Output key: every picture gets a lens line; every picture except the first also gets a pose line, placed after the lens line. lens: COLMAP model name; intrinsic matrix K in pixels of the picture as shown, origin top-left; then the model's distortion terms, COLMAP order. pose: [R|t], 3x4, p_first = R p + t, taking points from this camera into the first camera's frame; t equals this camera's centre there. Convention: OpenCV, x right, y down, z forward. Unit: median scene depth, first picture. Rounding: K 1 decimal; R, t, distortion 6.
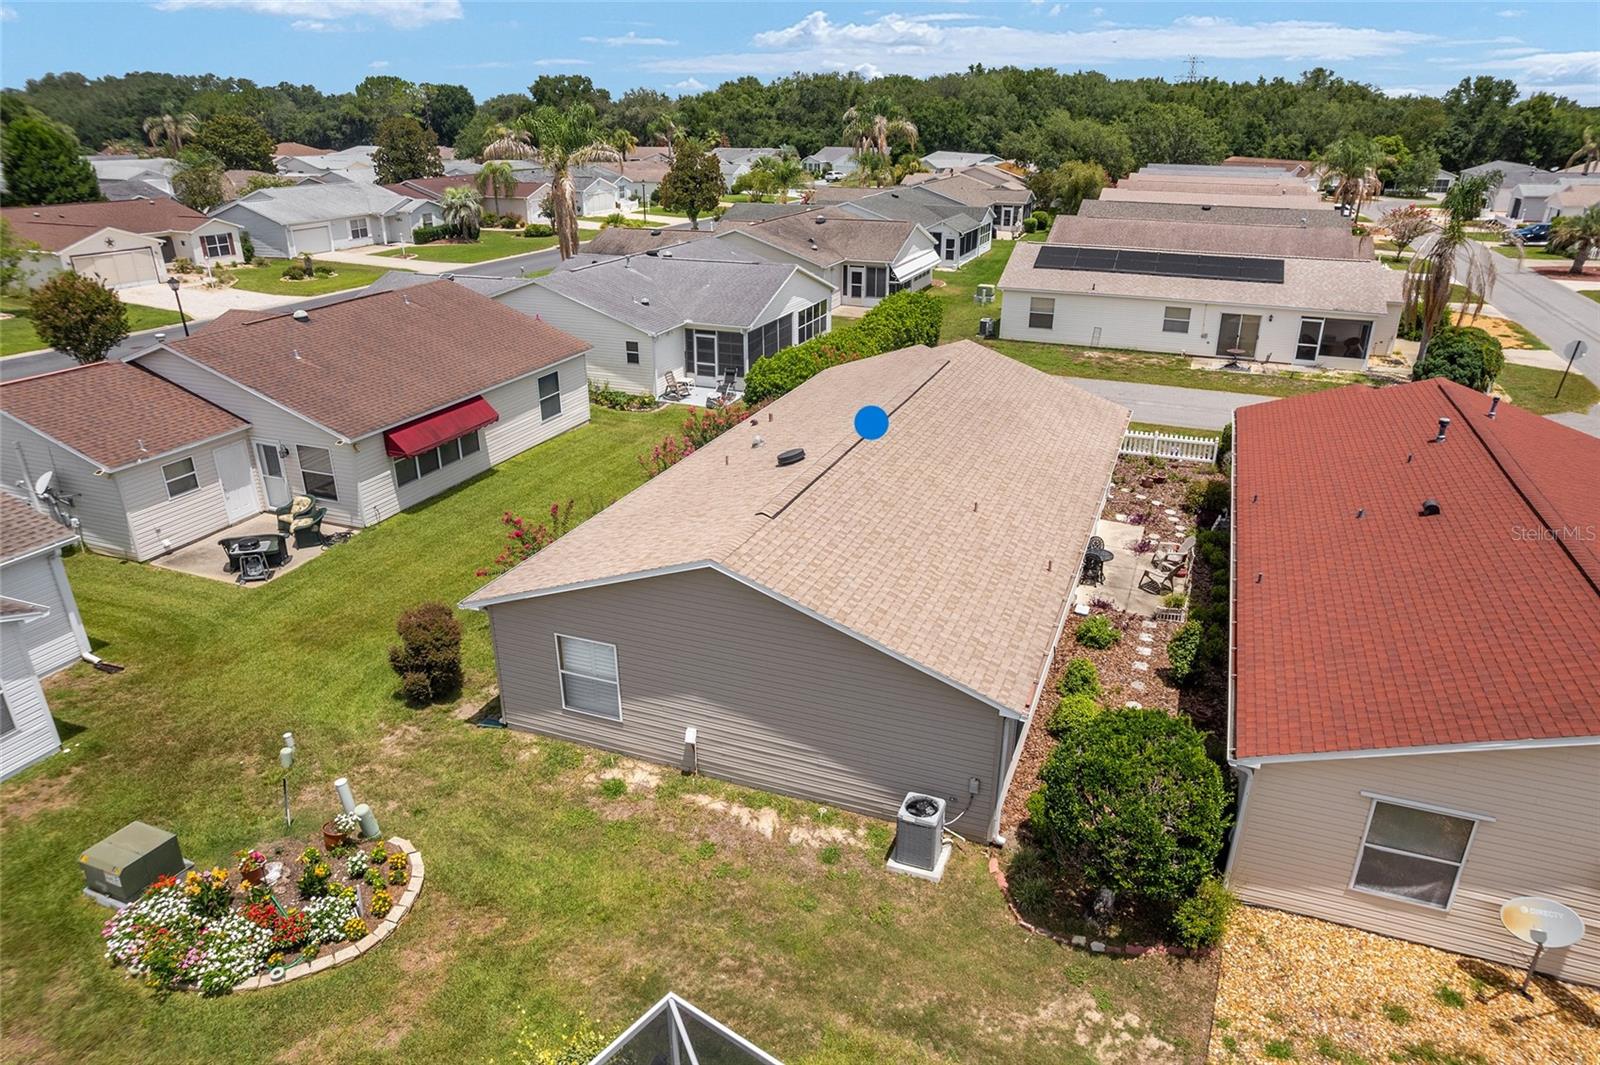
lens RADIAL K [[1024.7, 0, 808.8], [0, 1024.7, 540.5], [0, 0, 1]] dist [-0.082664, 0.073137]
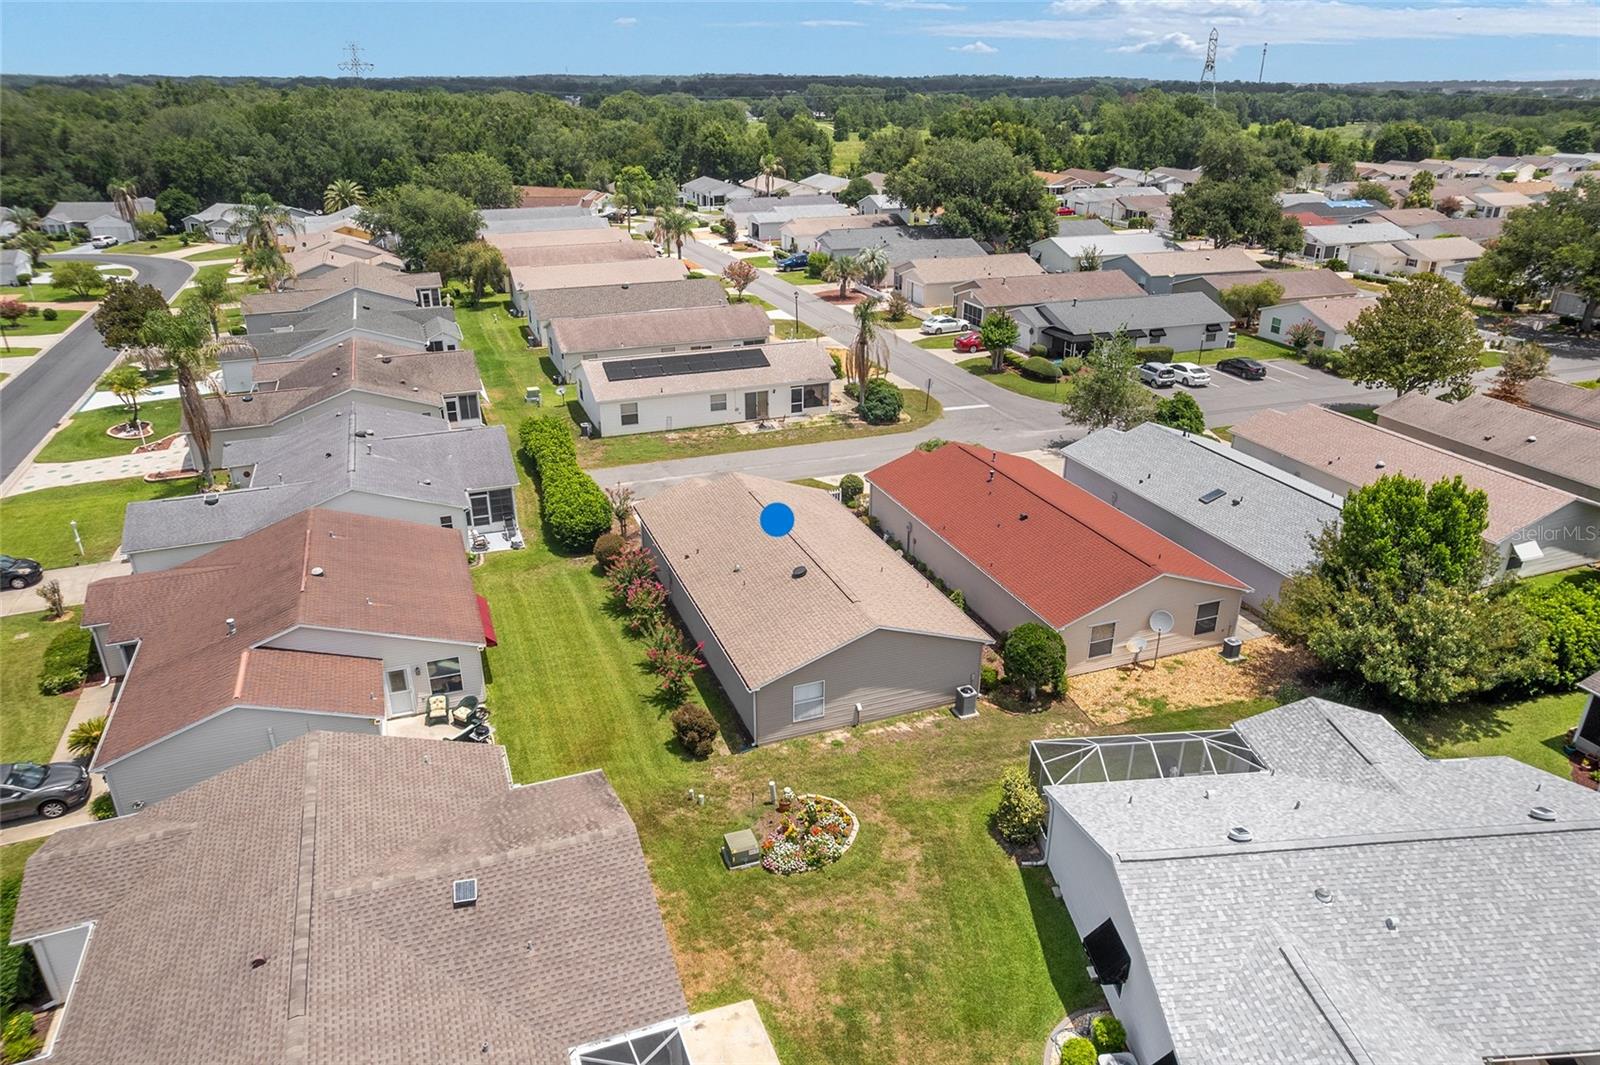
lens RADIAL K [[1069.9, 0, 802.8], [0, 1069.9, 532.6], [0, 0, 1]] dist [-0.076256, 0.068261]
pose [[0.738384, -0.265728, 0.619821, -0.663897], [0.260930, 0.960085, 0.100763, -0.187934], [-0.621856, 0.087328, 0.778247, -0.325664]]
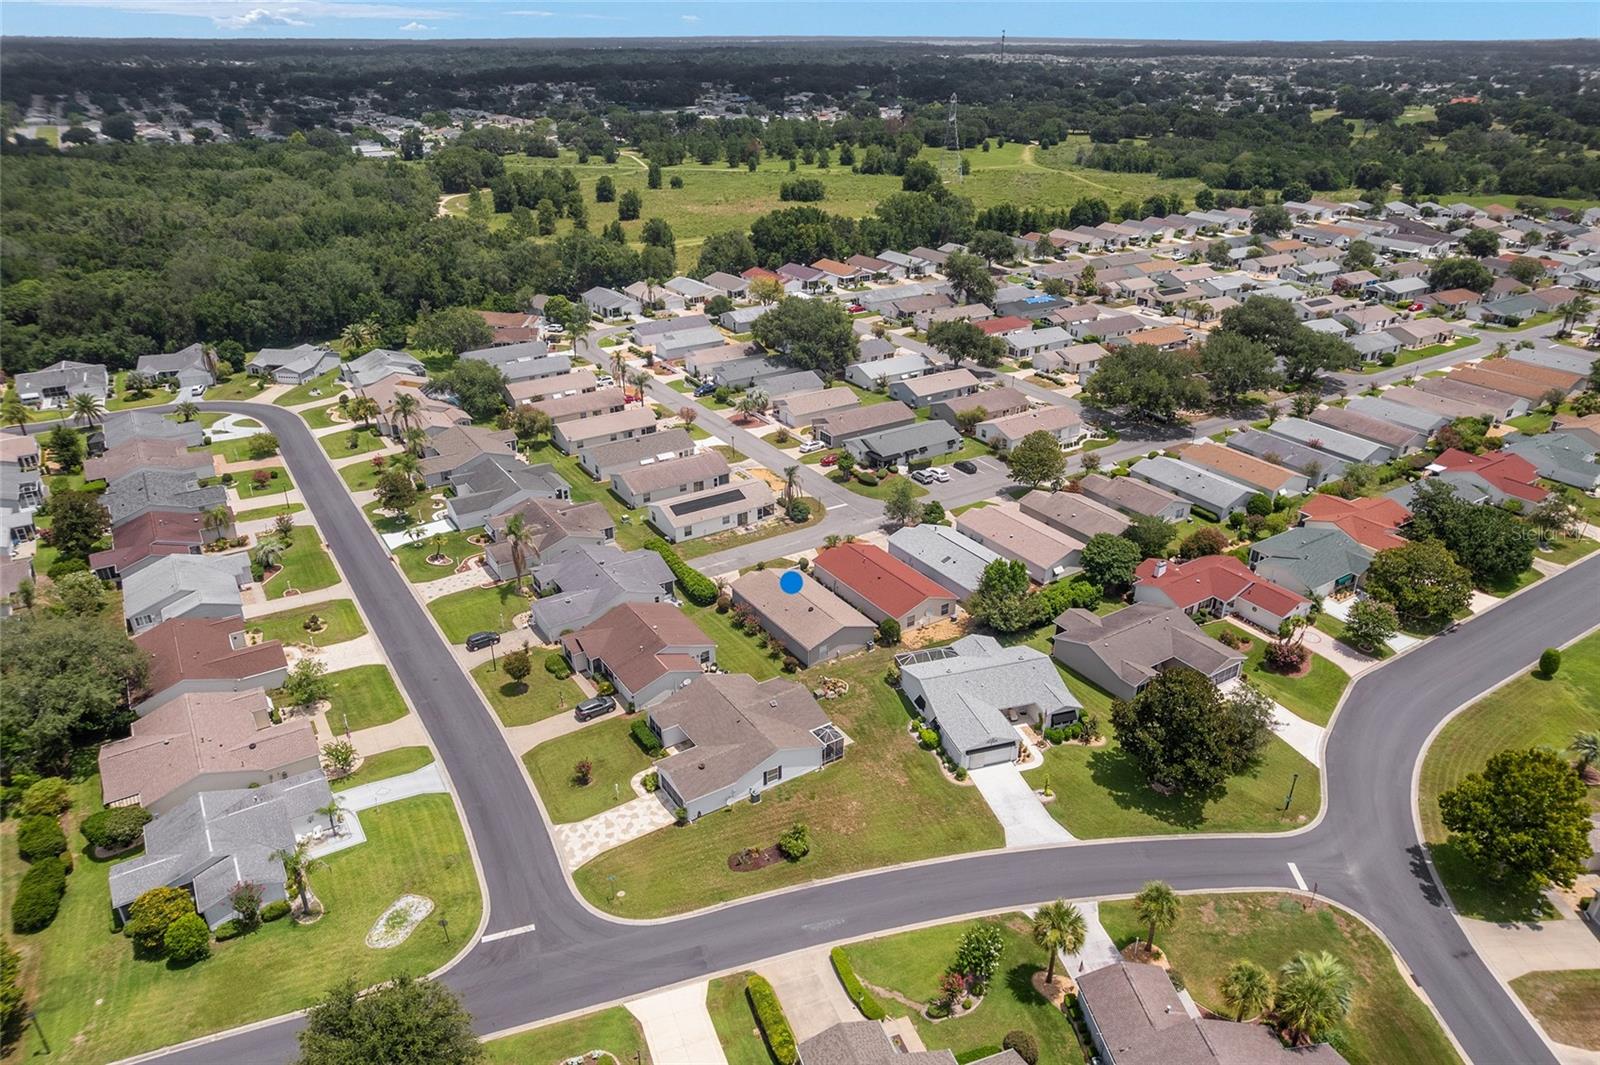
lens RADIAL K [[1066.0, 0, 808.6], [0, 1066.0, 538.1], [0, 0, 1]] dist [-0.076324, 0.064393]
pose [[0.579351, -0.353860, 0.734258, -2.273850], [0.314002, 0.928209, 0.199575, -0.875661], [-0.752167, 0.114935, 0.648872, -1.564977]]
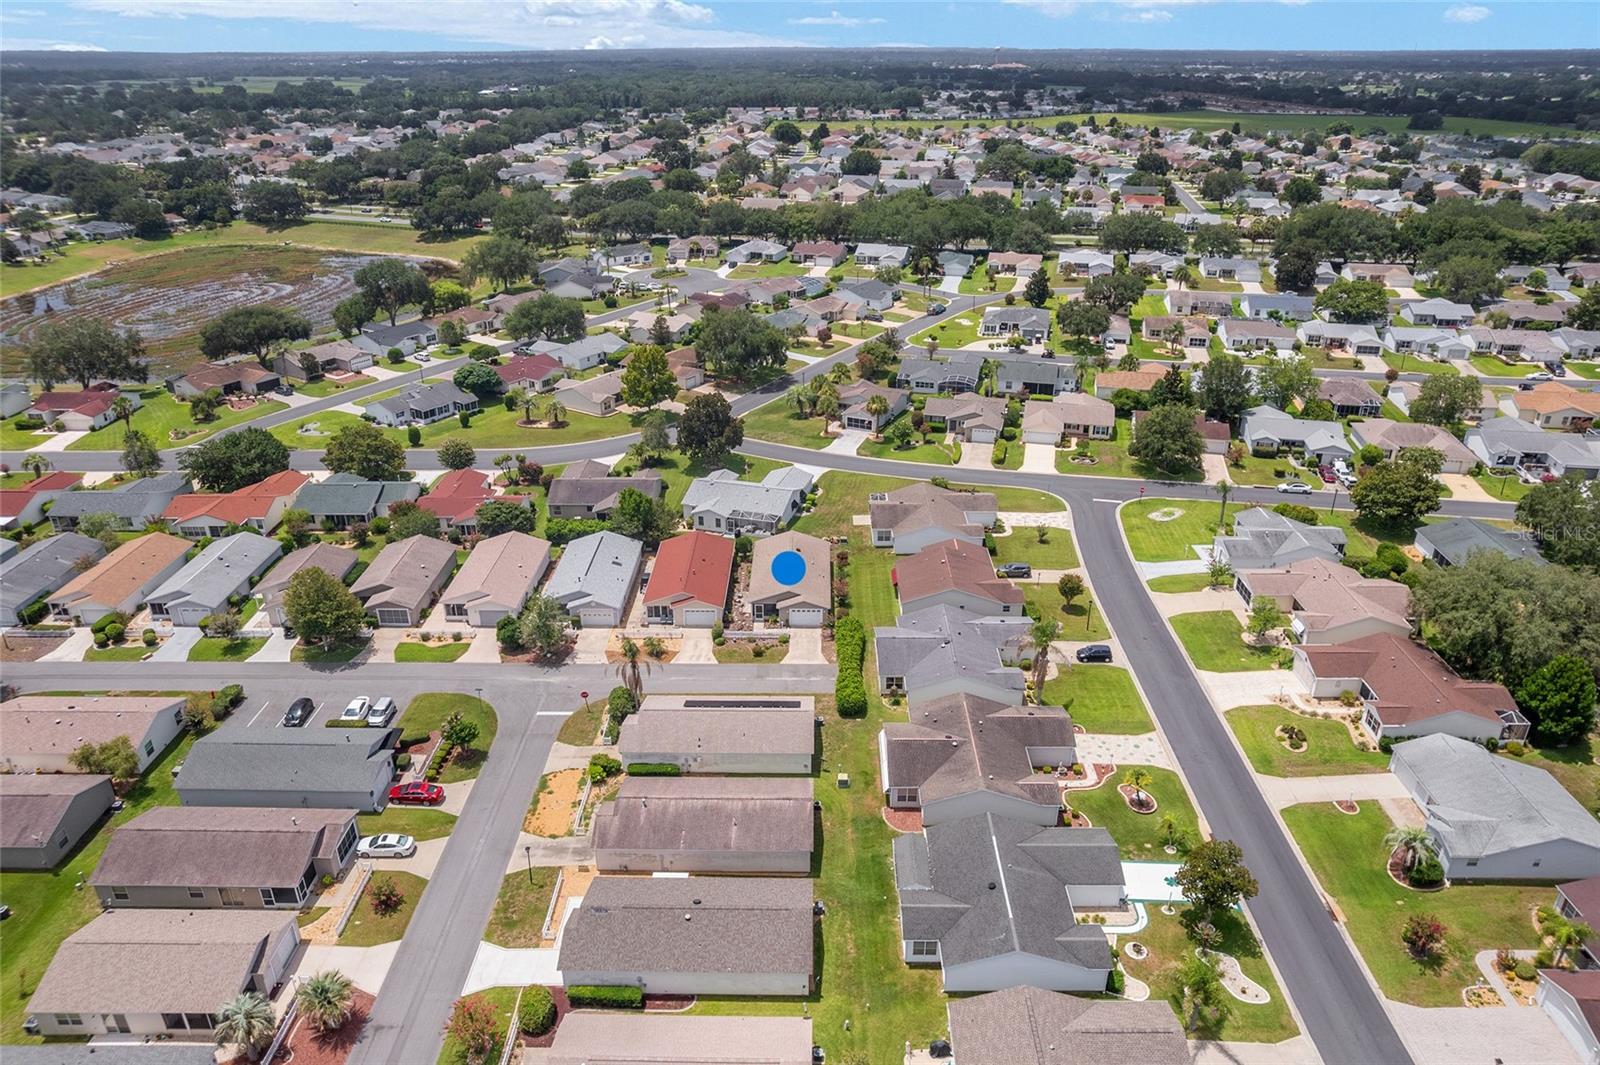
lens RADIAL K [[1074.9, 0, 807.4], [0, 1074.9, 539.0], [0, 0, 1]] dist [-0.073894, 0.059993]
pose [[-0.933968, 0.152314, -0.323271, 1.062646], [-0.137296, 0.682246, 0.718116, -2.541444], [0.329929, 0.715081, -0.616283, 2.618601]]
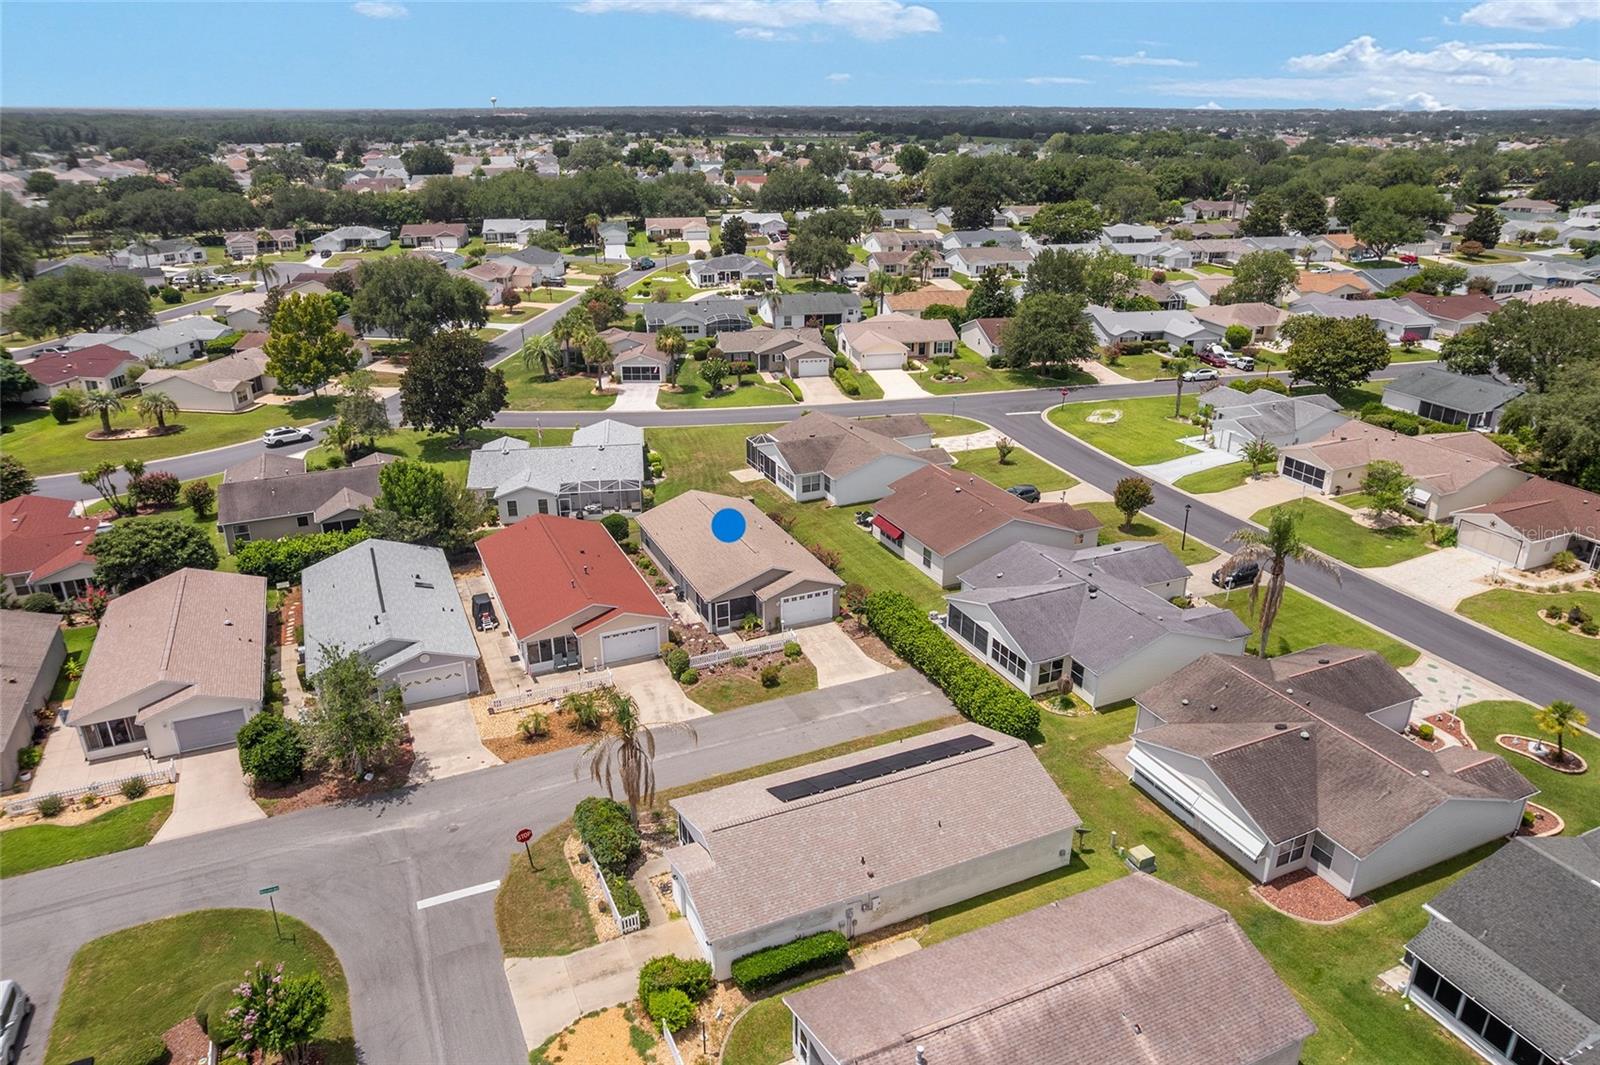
lens RADIAL K [[1066.0, 0, 808.6], [0, 1066.0, 538.1], [0, 0, 1]] dist [-0.076324, 0.064393]
pose [[-0.693005, 0.273676, -0.666967, 1.267123], [-0.281533, 0.748953, 0.599841, -1.294392], [0.663689, 0.603466, -0.441980, 1.565704]]
